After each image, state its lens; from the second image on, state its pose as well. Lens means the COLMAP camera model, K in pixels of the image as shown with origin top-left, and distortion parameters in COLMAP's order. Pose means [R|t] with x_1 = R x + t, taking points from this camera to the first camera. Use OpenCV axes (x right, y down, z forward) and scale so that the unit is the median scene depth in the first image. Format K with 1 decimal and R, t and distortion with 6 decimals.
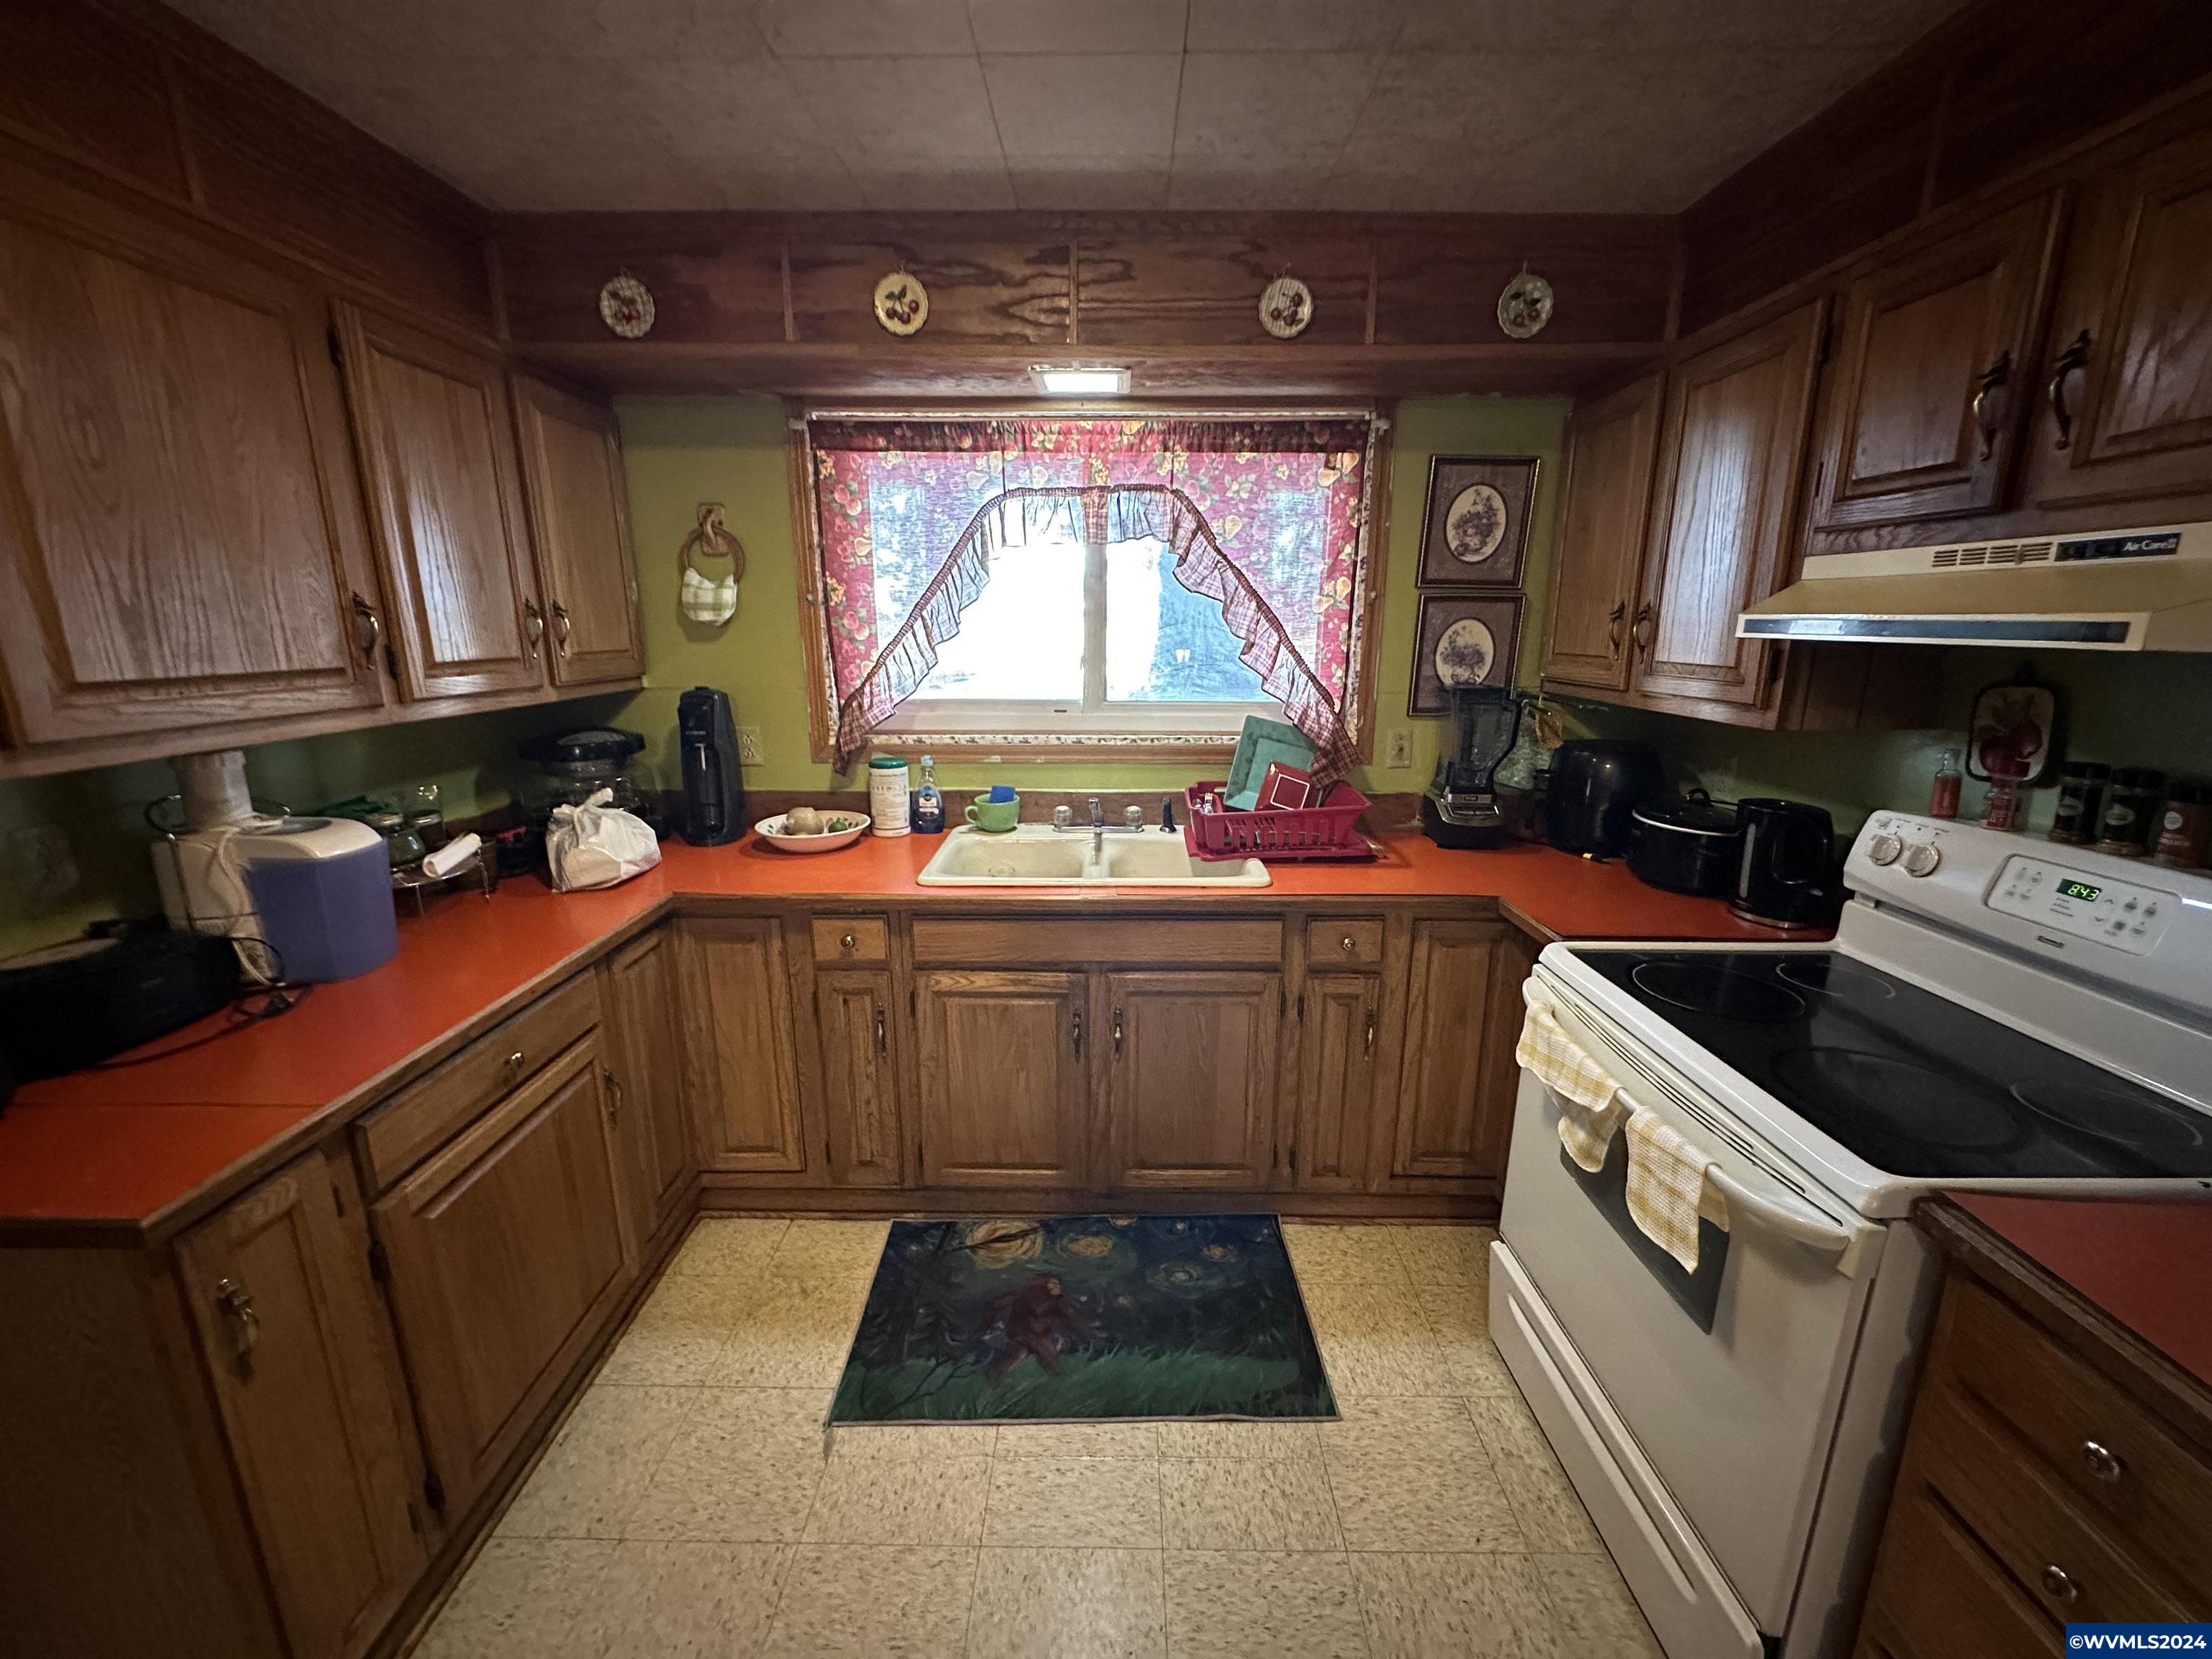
lens RADIAL K [[880.2, 0, 1103.8], [0, 880.2, 830.4], [0, 0, 1]] dist [-0.004518, -0.000199]
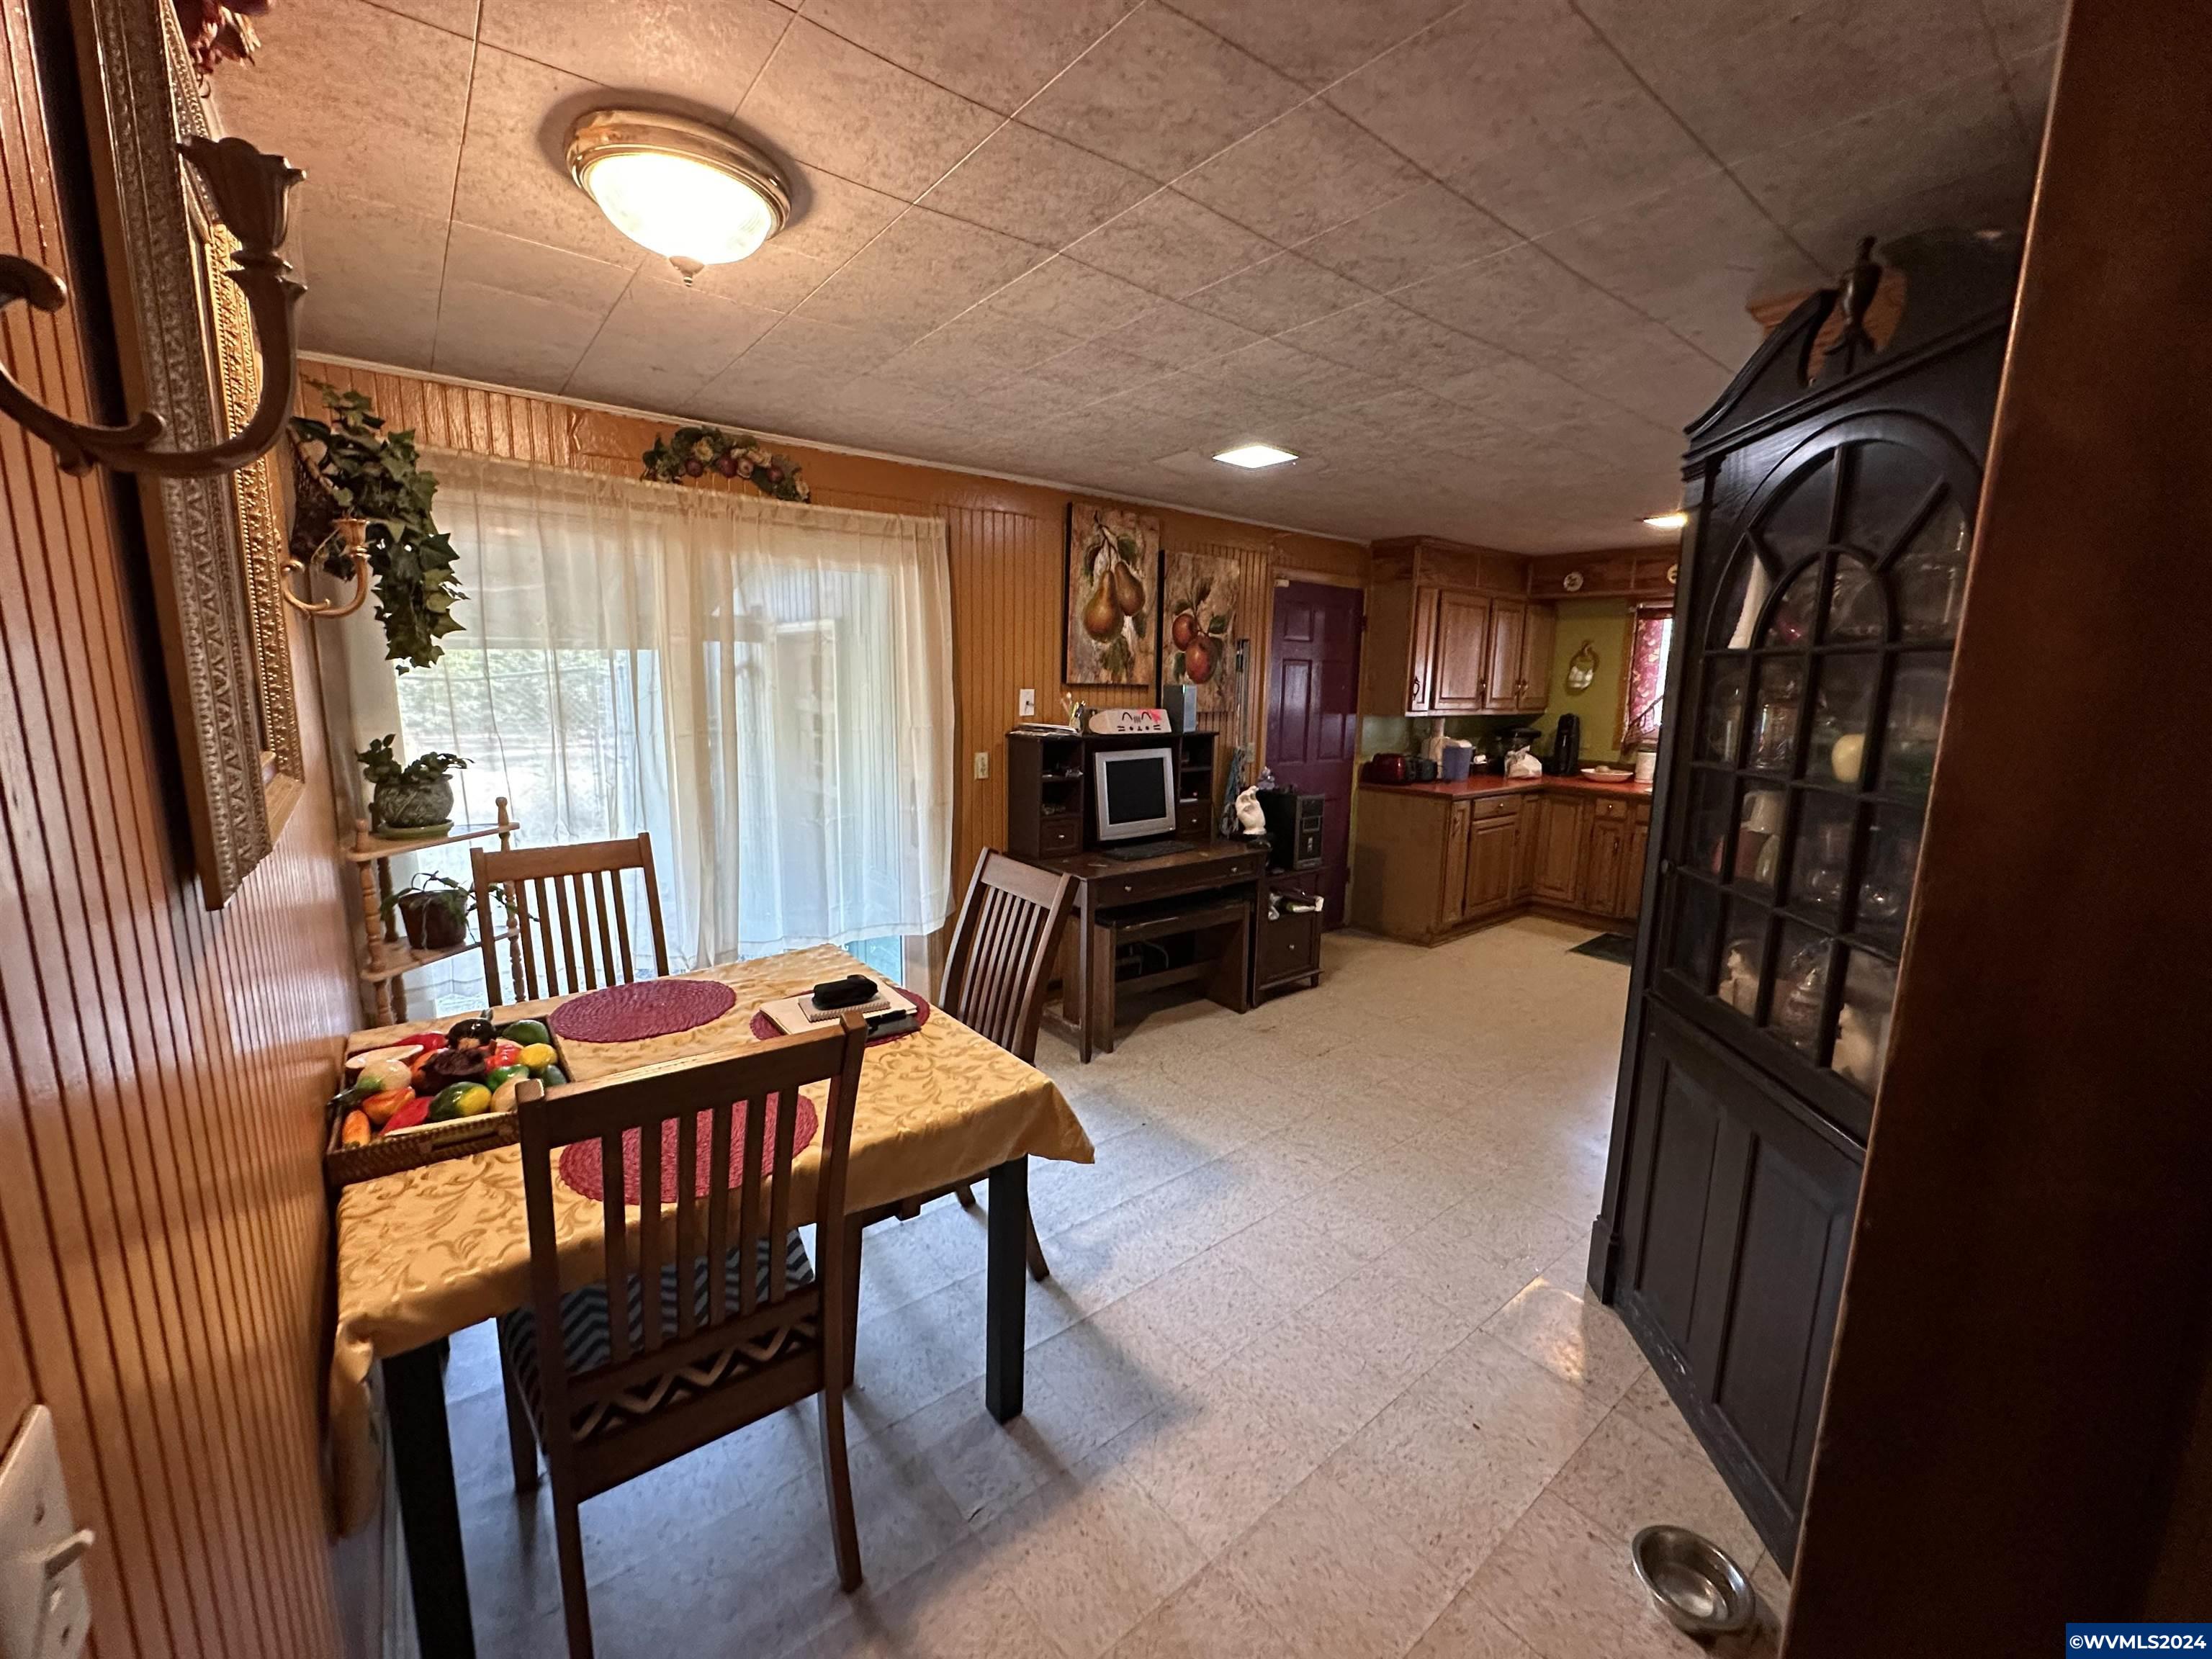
lens RADIAL K [[880.2, 0, 1100.5], [0, 880.2, 826.1], [0, 0, 1]] dist [-0.004518, -0.000199]
pose [[0.634453, 0.143592, -0.759507, 0.738136], [-0.198647, 0.979881, 0.019316, 0.424608], [0.747000, 0.138619, 0.650212, -1.818519]]
